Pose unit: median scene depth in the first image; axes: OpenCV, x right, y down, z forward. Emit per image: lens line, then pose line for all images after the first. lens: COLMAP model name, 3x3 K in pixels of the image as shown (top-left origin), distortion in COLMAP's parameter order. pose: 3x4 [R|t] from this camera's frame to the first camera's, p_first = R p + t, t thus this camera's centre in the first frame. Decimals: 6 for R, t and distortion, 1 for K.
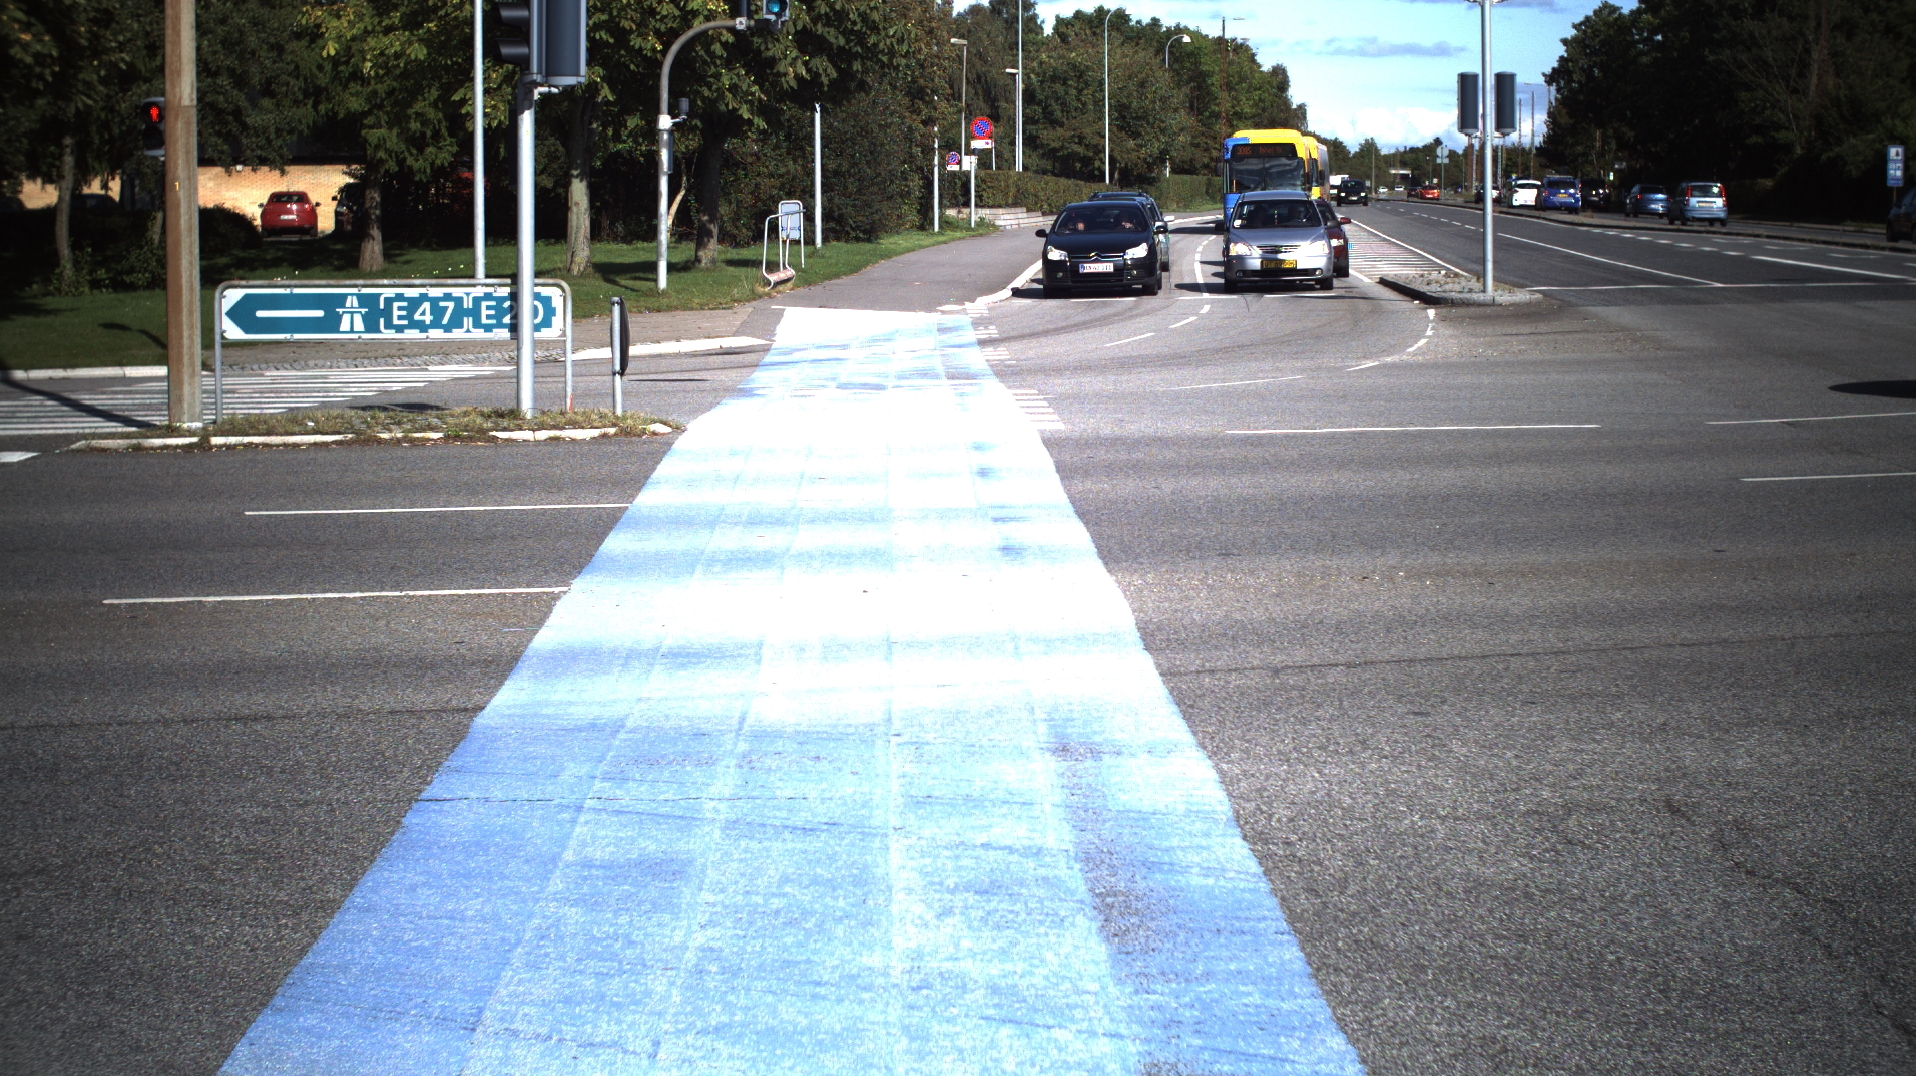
lens RADIAL K [[3430.4, 0, 958.0], [0, 3430.4, 538.0], [0, 0, 1]] dist [-0.249882, 0.079445]
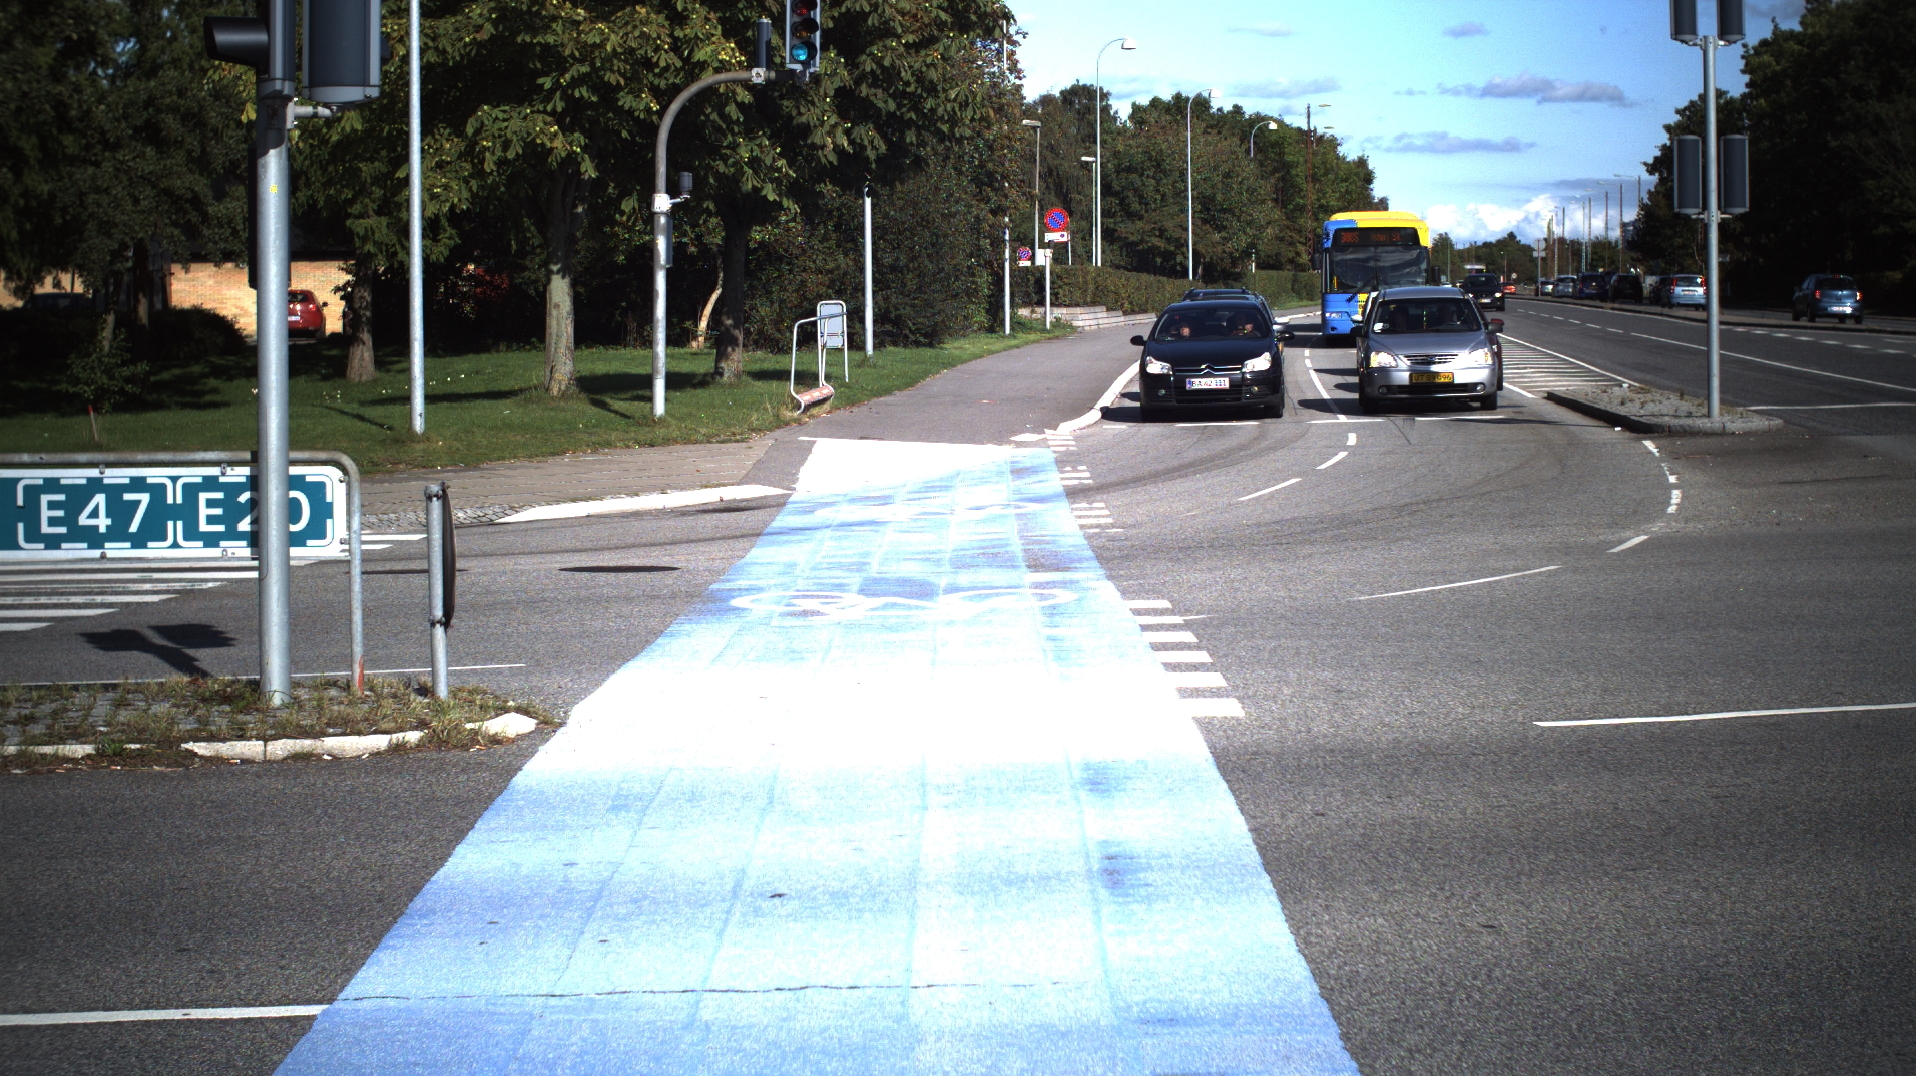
lens RADIAL K [[3430.4, 0, 958.0], [0, 3430.4, 538.0], [0, 0, 1]] dist [-0.249882, 0.079445]
pose [[0.999788, -0.001836, -0.020513, -0.001708], [0.001256, 0.999601, -0.028223, -0.019251], [0.020556, 0.028192, 0.999391, 0.187428]]
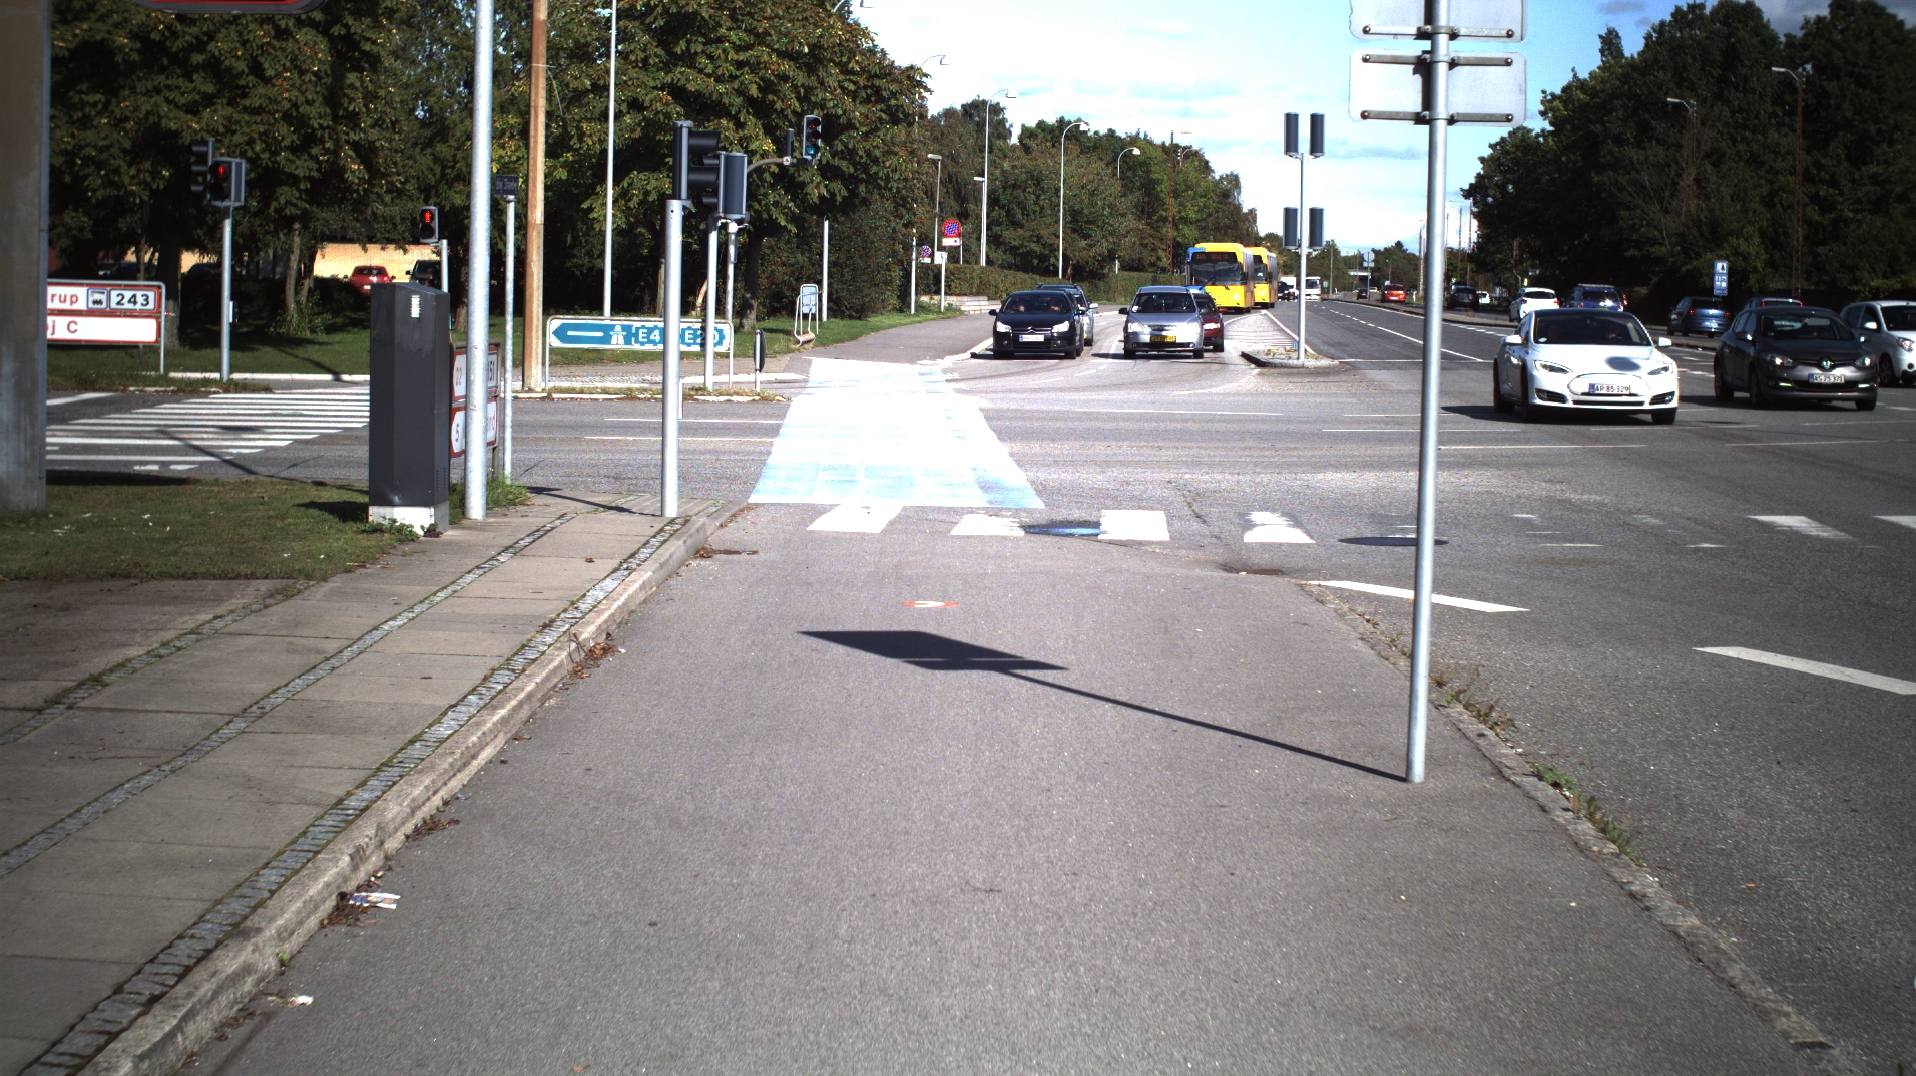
lens RADIAL K [[3430.4, 0, 958.0], [0, 3430.4, 538.0], [0, 0, 1]] dist [-0.249882, 0.079445]
pose [[0.999615, 0.025437, 0.011090, -0.002764], [-0.025133, 0.999327, -0.026709, 0.038833], [-0.011762, 0.026420, 0.999582, -0.376465]]
